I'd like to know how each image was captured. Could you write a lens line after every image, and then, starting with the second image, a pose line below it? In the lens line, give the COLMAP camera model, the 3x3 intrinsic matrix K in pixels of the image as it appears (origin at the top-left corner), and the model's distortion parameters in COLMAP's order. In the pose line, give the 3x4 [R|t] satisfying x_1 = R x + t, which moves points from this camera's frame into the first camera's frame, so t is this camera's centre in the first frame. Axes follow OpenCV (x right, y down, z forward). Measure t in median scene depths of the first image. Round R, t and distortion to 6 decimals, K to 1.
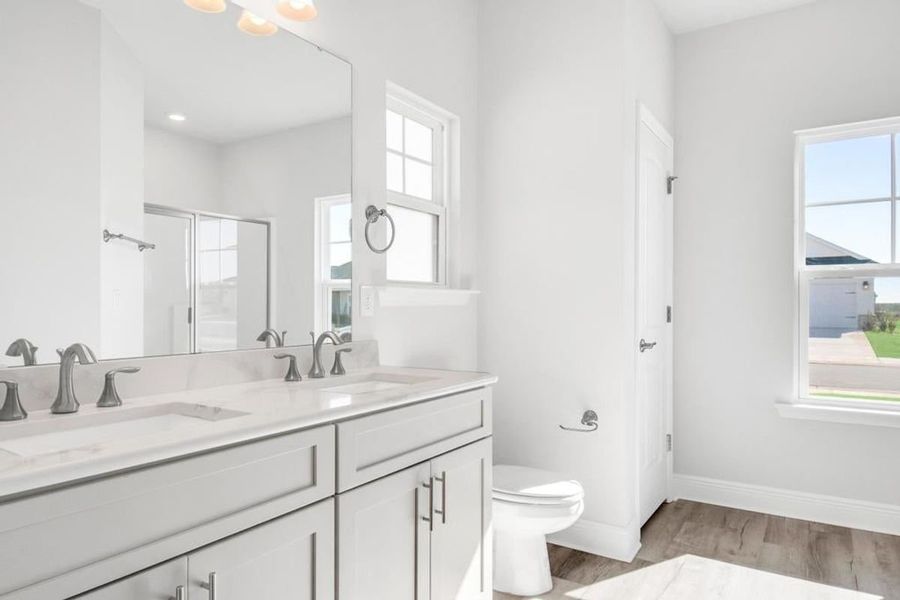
lens RADIAL K [[575.8, 0, 450.4], [0, 575.8, 305.5], [0, 0, 1]] dist [0.028981, -0.031781]
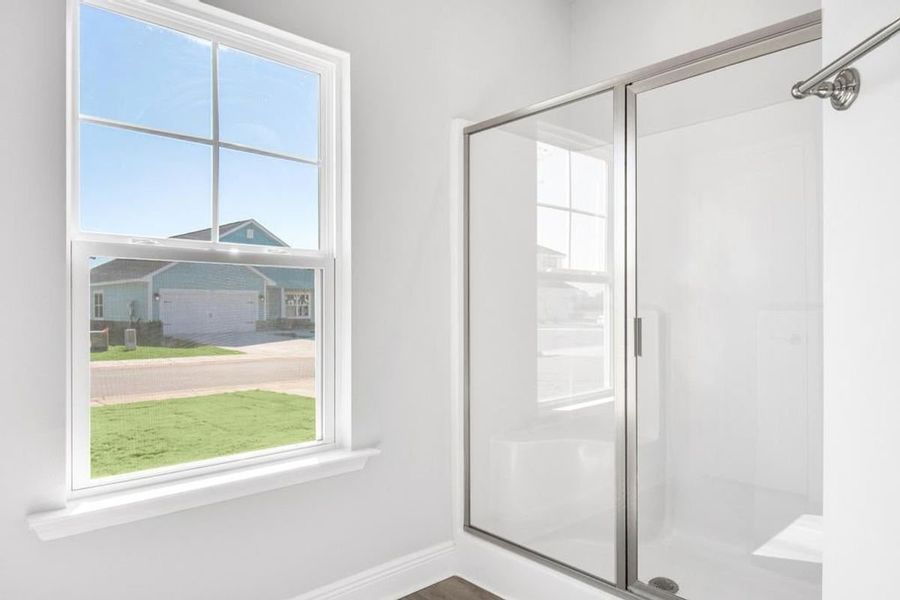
lens RADIAL K [[575.8, 0, 450.4], [0, 575.8, 305.5], [0, 0, 1]] dist [0.028981, -0.031781]
pose [[0.256933, 0.004022, 0.966421, 0.232528], [0.000679, 0.999990, -0.004342, 0.000418], [-0.966429, 0.001772, 0.256928, 0.652252]]
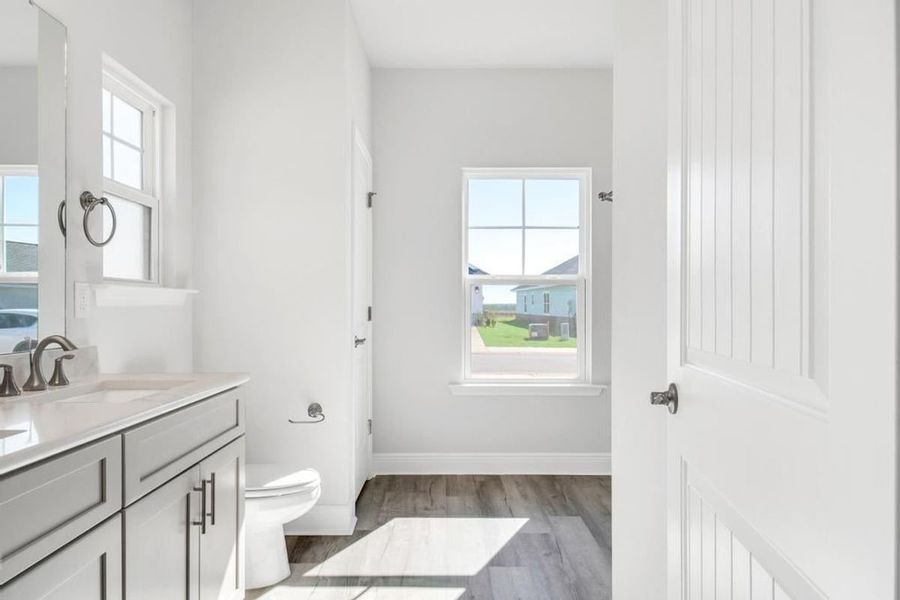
lens RADIAL K [[575.8, 0, 450.4], [0, 575.8, 305.5], [0, 0, 1]] dist [0.028981, -0.031781]
pose [[0.832906, 0.001358, 0.553413, -0.143941], [-0.001380, 0.999999, -0.000377, -0.000477], [-0.553413, -0.000449, 0.832907, -0.035895]]
